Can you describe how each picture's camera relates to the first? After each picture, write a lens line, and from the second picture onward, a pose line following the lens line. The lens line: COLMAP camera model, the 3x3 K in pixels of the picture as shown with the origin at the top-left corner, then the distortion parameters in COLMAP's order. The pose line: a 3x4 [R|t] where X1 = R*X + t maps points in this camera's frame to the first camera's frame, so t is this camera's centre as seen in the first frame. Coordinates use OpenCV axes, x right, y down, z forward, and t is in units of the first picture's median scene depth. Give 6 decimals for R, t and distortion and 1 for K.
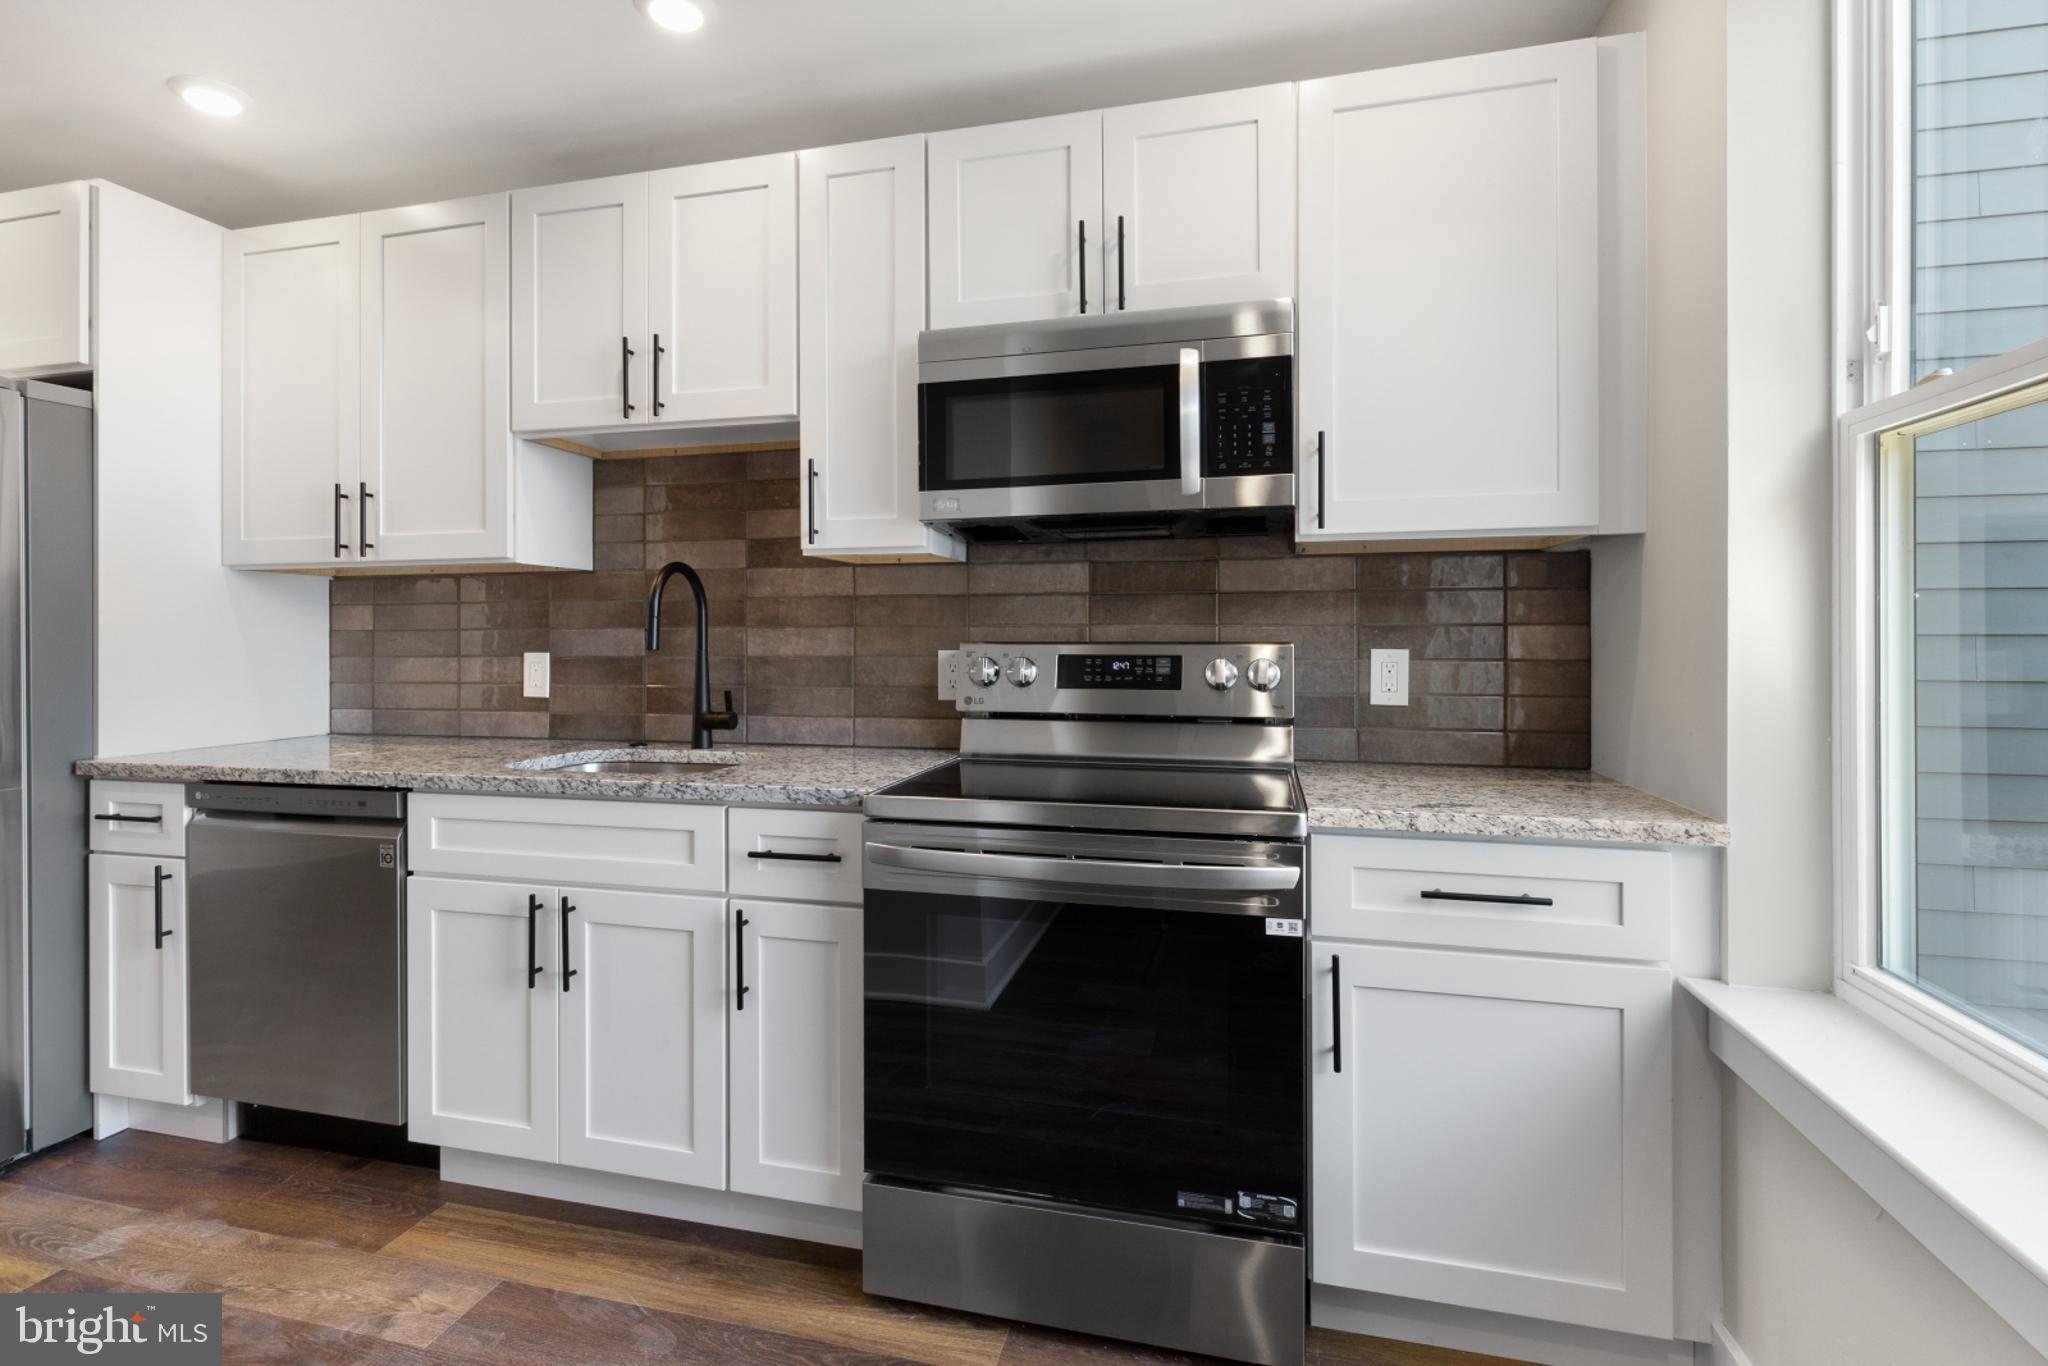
lens RADIAL K [[986.6, 0, 998.4], [0, 986.6, 634.7], [0, 0, 1]] dist [0.001454, 0.001150]
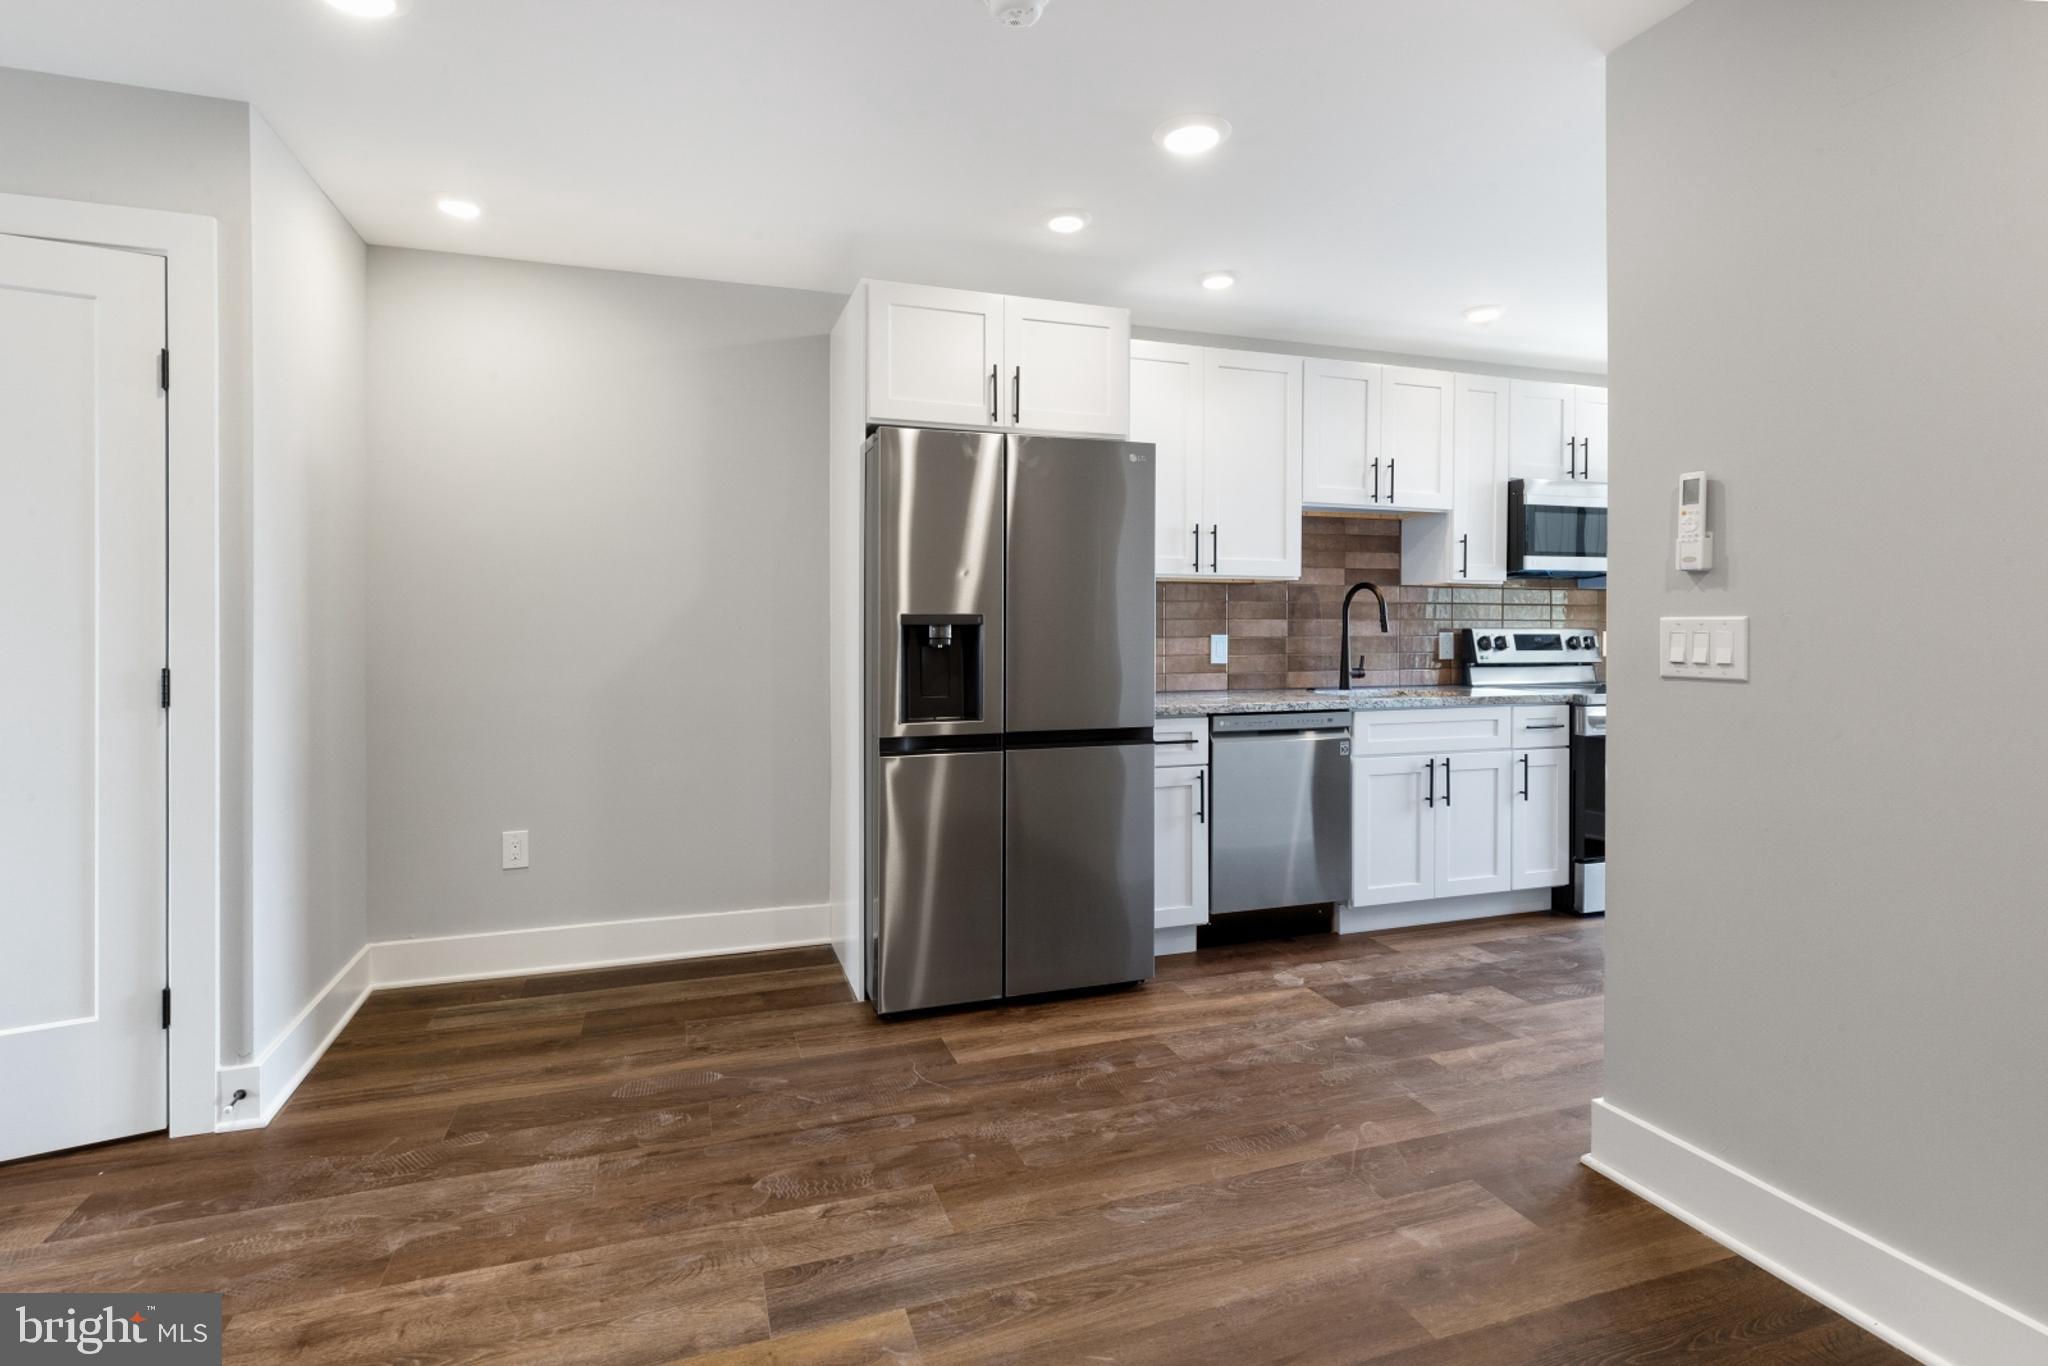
lens RADIAL K [[986.6, 0, 998.4], [0, 986.6, 634.7], [0, 0, 1]] dist [0.001454, 0.001150]
pose [[0.833147, 0.000678, 0.553051, -1.983987], [-0.004329, 0.999977, 0.005296, 0.014112], [-0.553035, -0.006806, 0.833130, -0.114541]]
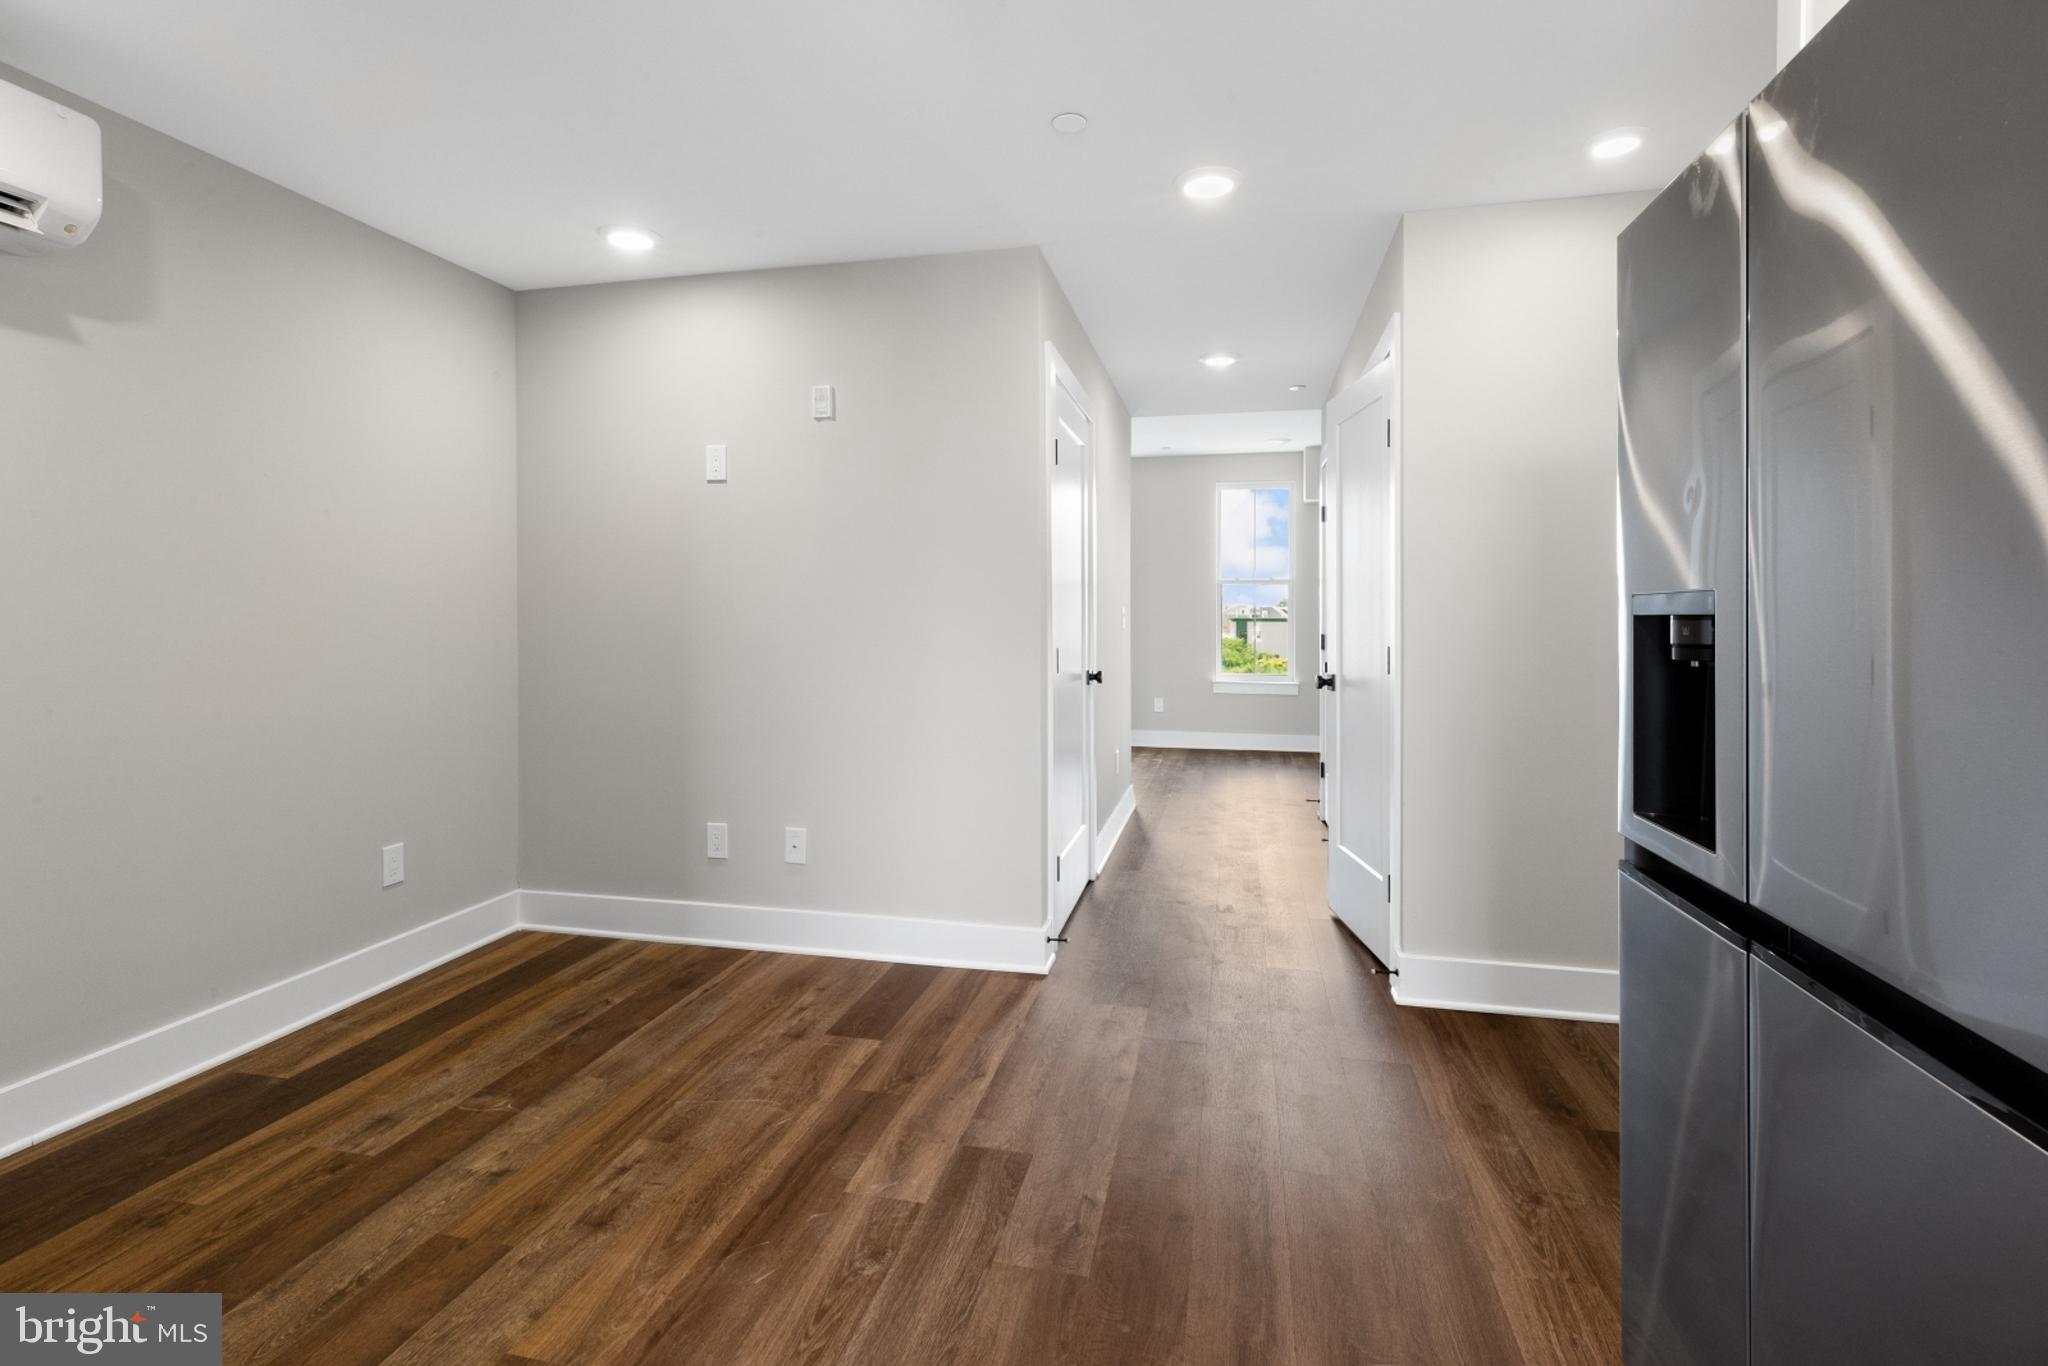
lens RADIAL K [[969.8, 0, 996.6], [0, 969.8, 613.7], [0, 0, 1]] dist [0.001357, 0.000344]
pose [[0.021791, 0.003017, -0.999758, -0.716653], [-0.000125, 0.999995, 0.003015, 0.006501], [0.999763, 0.000060, 0.021791, 0.622137]]
